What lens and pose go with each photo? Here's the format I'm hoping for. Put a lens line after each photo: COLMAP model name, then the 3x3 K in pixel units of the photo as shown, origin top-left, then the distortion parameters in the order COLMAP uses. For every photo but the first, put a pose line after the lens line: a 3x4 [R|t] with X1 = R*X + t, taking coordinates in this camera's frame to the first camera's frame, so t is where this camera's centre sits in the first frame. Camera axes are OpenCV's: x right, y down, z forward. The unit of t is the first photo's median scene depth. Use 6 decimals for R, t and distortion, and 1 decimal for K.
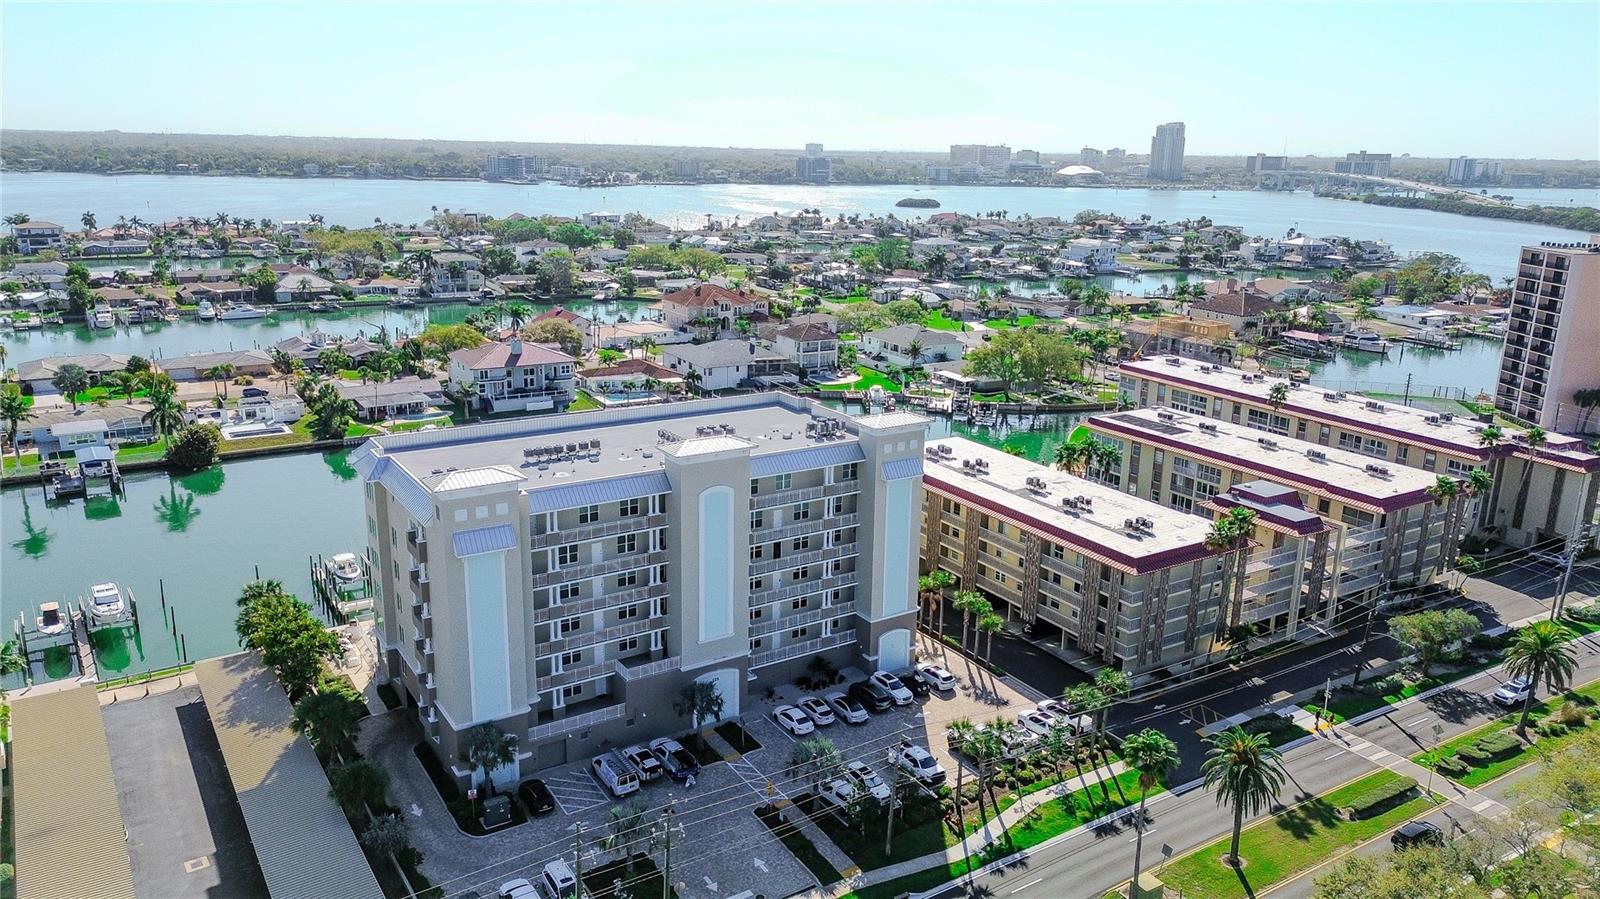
lens RADIAL K [[1122.9, 0, 803.1], [0, 1122.9, 456.3], [0, 0, 1]] dist [0.064349, -0.061580]
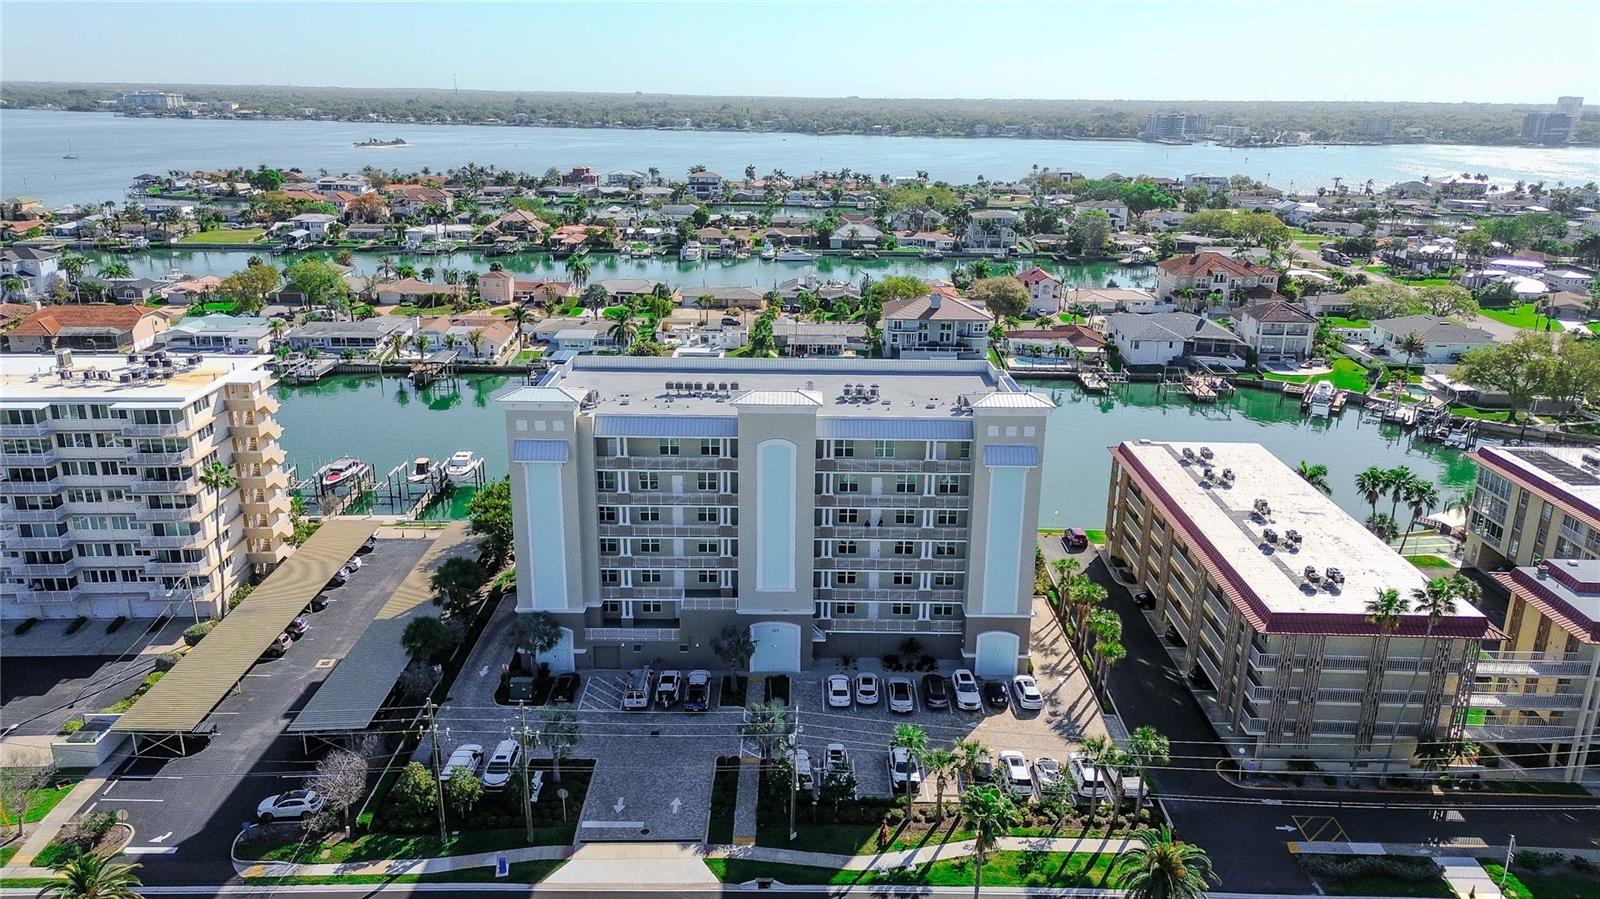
lens RADIAL K [[1122.9, 0, 803.1], [0, 1122.9, 456.3], [0, 0, 1]] dist [0.064349, -0.061580]
pose [[0.838379, 0.156720, -0.522073, 0.368559], [-0.139684, 0.987565, 0.072141, -0.026590], [0.526887, 0.012443, 0.849845, 0.128735]]
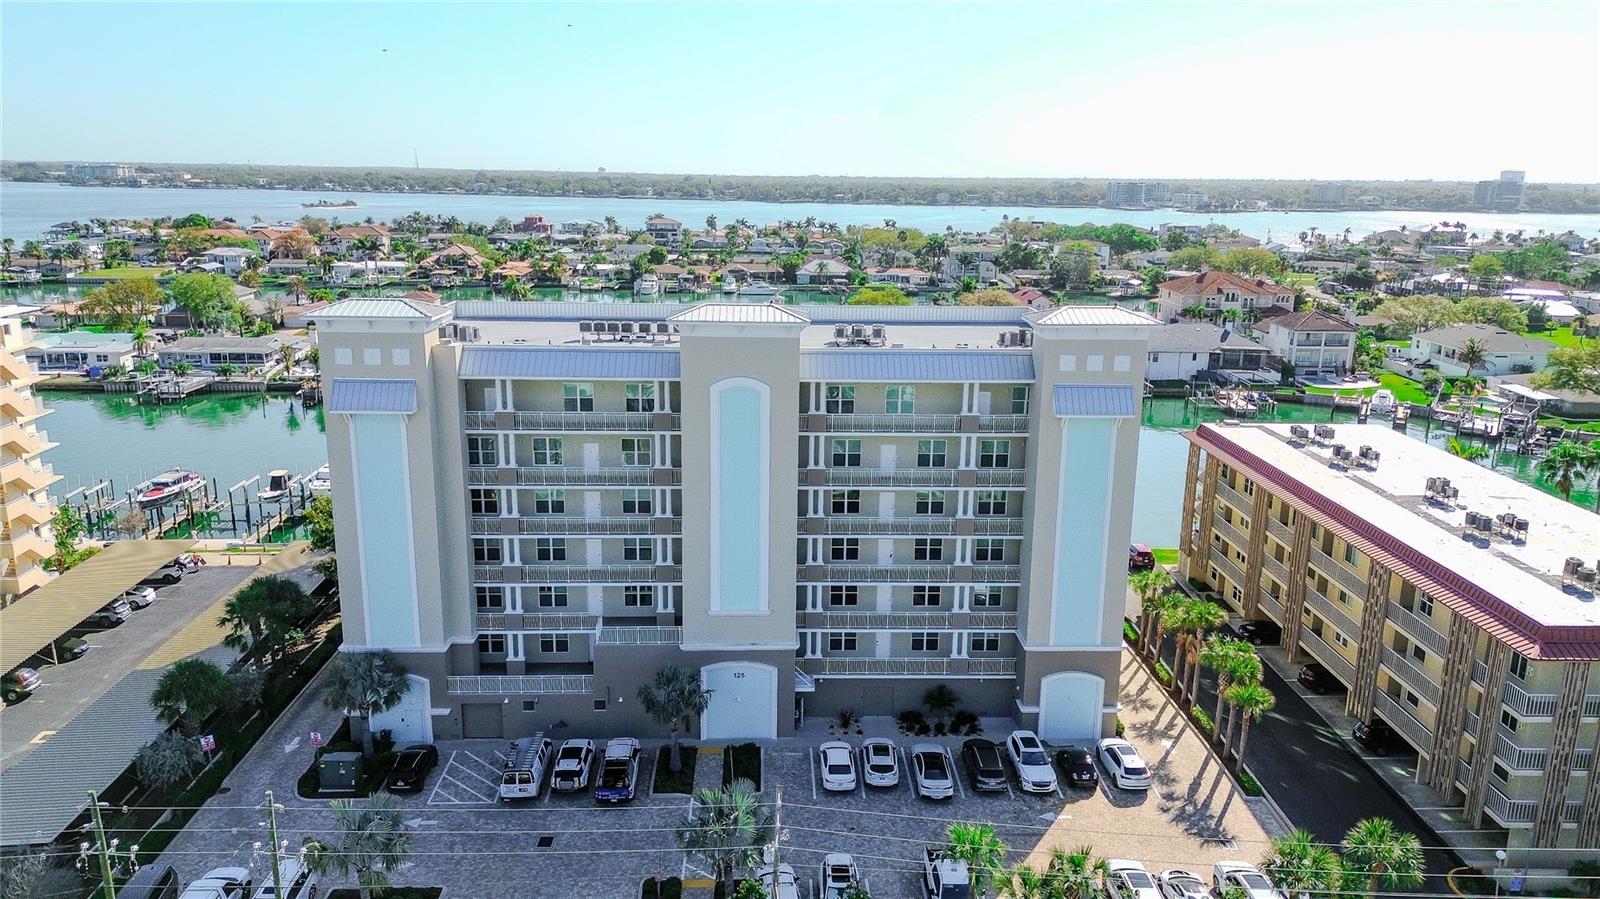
lens RADIAL K [[1122.9, 0, 803.1], [0, 1122.9, 456.3], [0, 0, 1]] dist [0.064349, -0.061580]
pose [[0.855987, 0.115947, -0.503827, 0.229420], [-0.132933, 0.991122, 0.002241, 0.052014], [0.499614, 0.065057, 0.863802, 0.359011]]
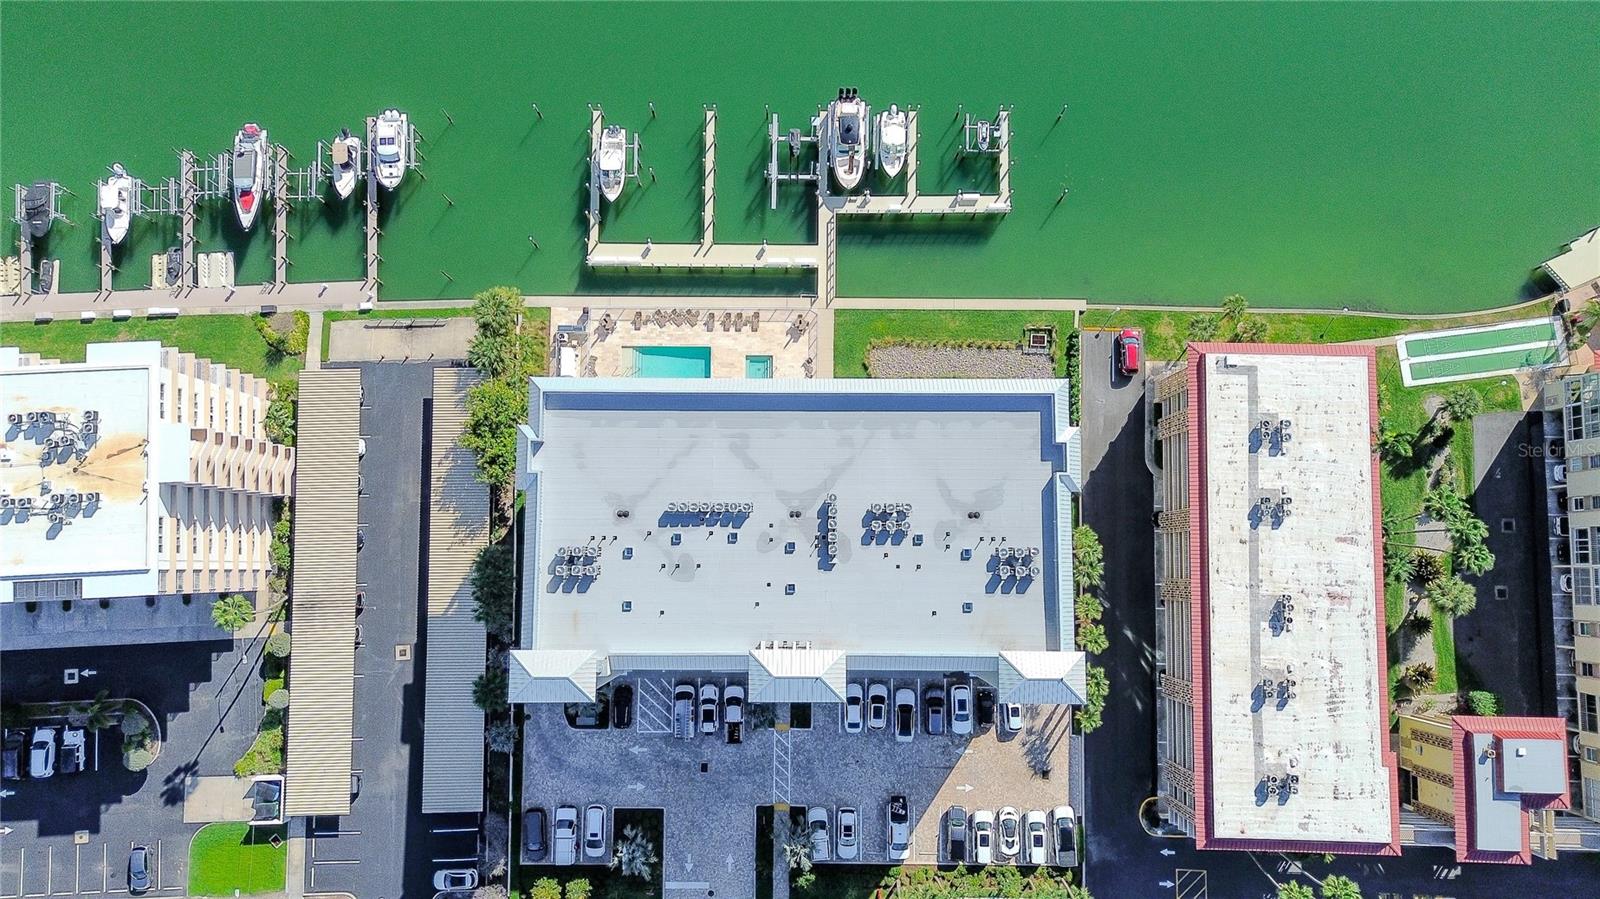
lens RADIAL K [[1122.9, 0, 803.1], [0, 1122.9, 456.3], [0, 0, 1]] dist [0.064349, -0.061580]
pose [[0.835477, 0.544000, -0.077725, -0.085491], [-0.130393, 0.333653, 0.933634, -0.766879], [0.533831, -0.769896, 0.349694, 0.641904]]
